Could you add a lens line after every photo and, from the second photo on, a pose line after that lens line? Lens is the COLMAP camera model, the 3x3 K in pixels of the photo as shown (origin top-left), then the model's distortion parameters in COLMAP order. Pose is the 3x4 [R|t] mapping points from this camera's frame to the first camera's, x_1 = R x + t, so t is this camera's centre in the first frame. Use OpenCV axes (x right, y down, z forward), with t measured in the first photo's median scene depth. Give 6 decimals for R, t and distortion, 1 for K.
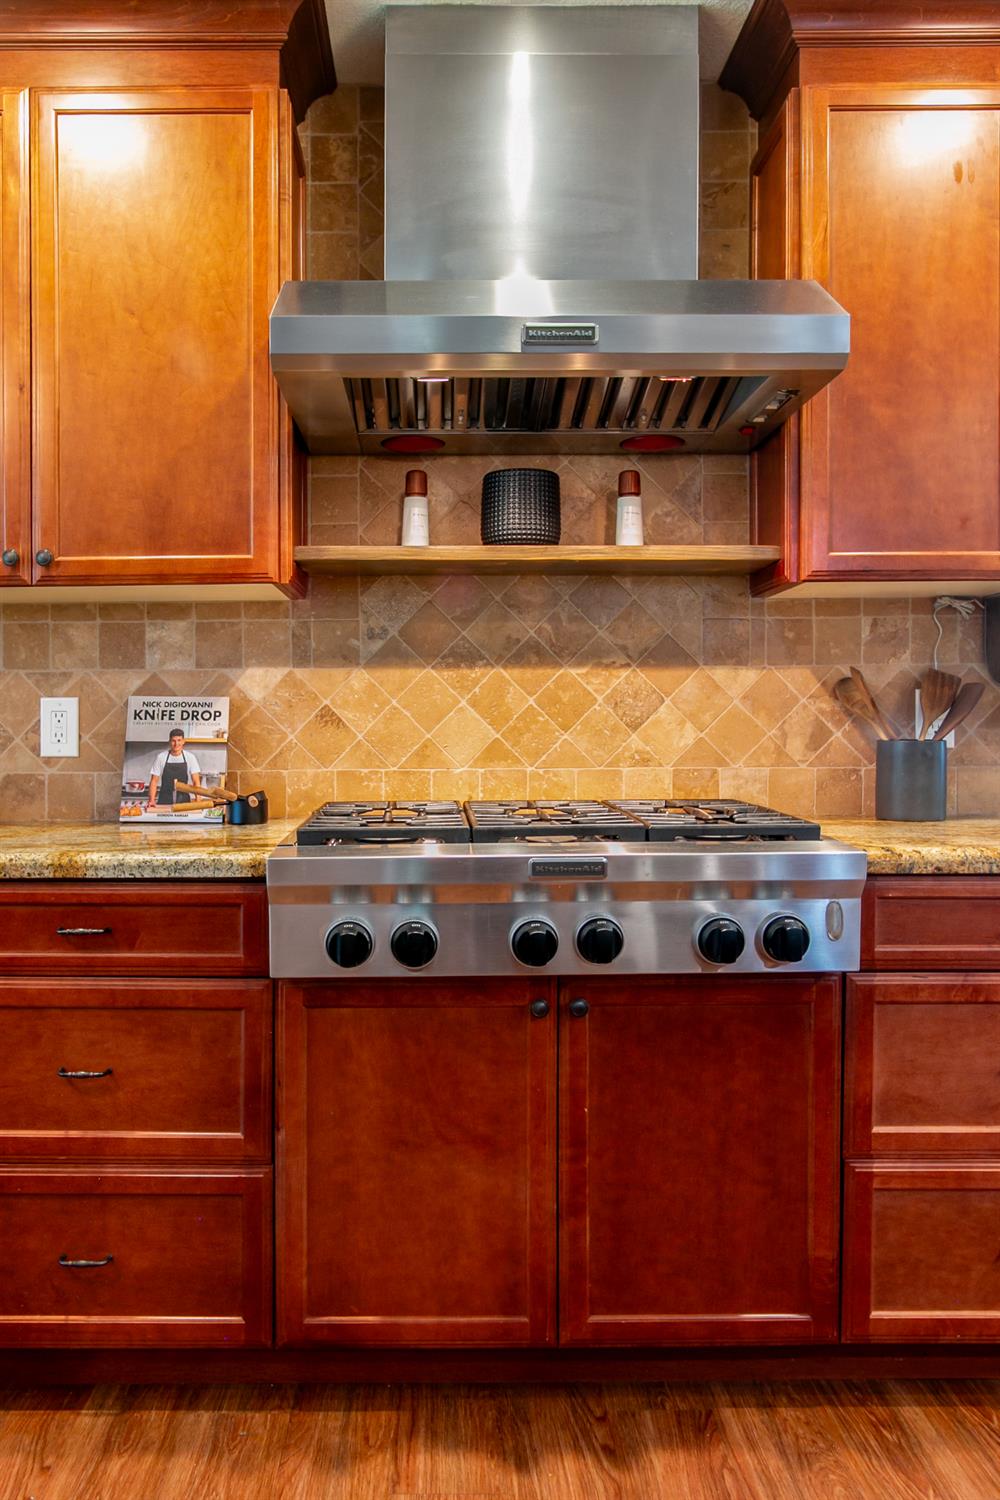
lens RADIAL K [[1197.7, 0, 427.1], [0, 1197.7, 784.9], [0, 0, 1]] dist [-0.027060, 0.014980]
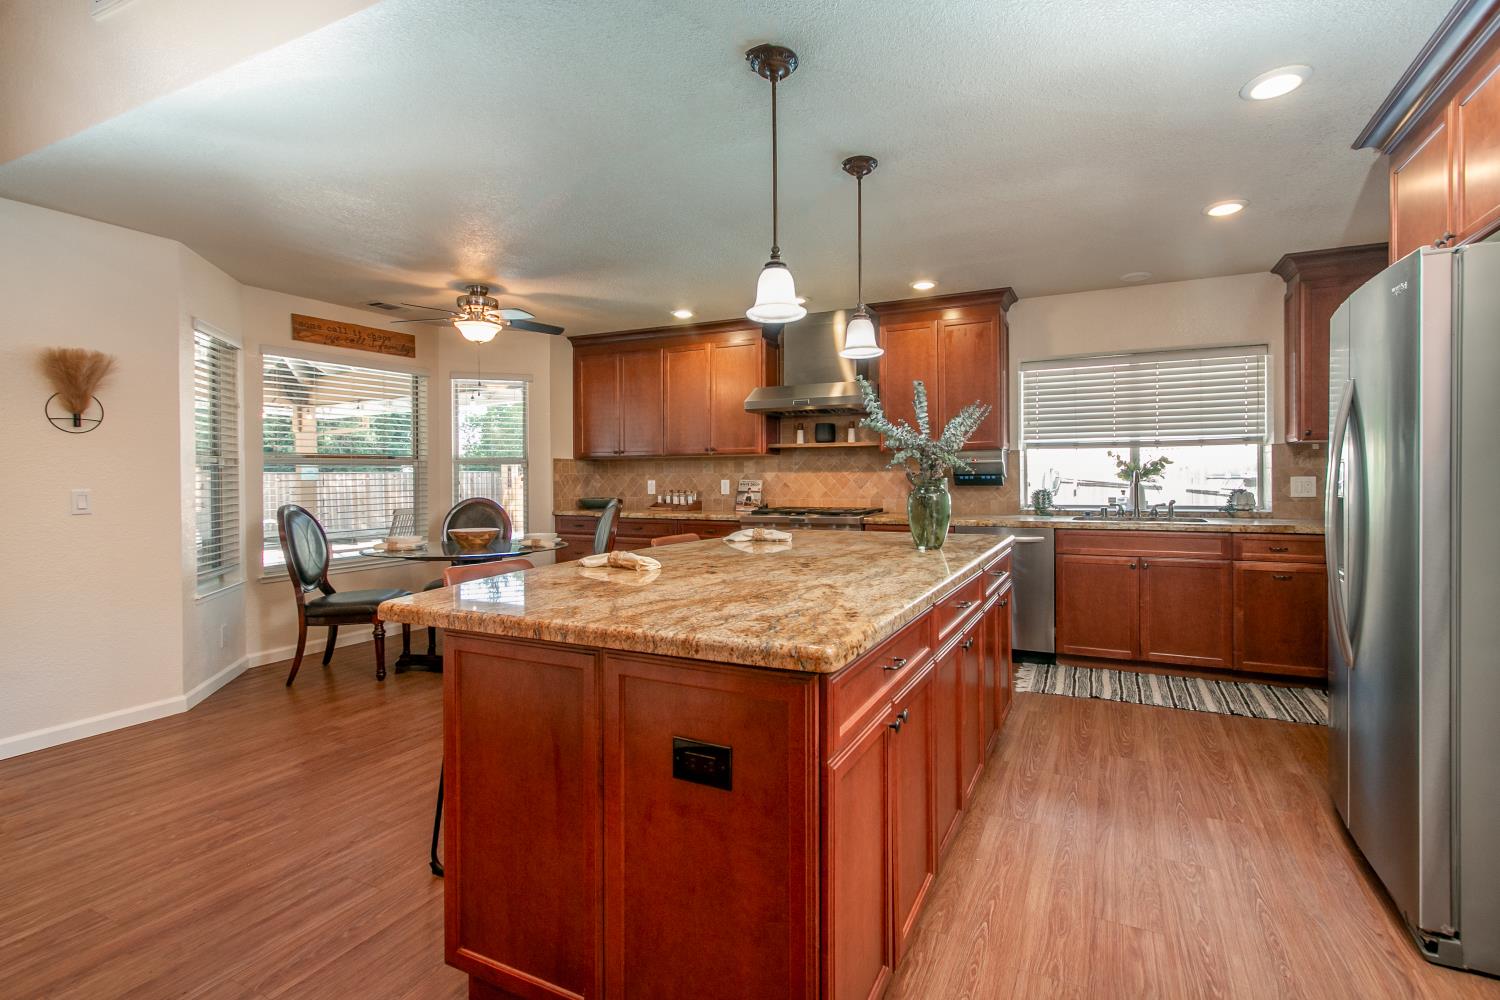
lens RADIAL K [[703.1, 0, 789.9], [0, 703.1, 475.0], [0, 0, 1]] dist [-0.000712, 0.003293]
pose [[0.909258, -0.000819, -0.416232, 0.993899], [-0.020919, 0.998645, -0.047661, 0.022295], [0.415707, 0.052043, 0.908008, -1.217301]]
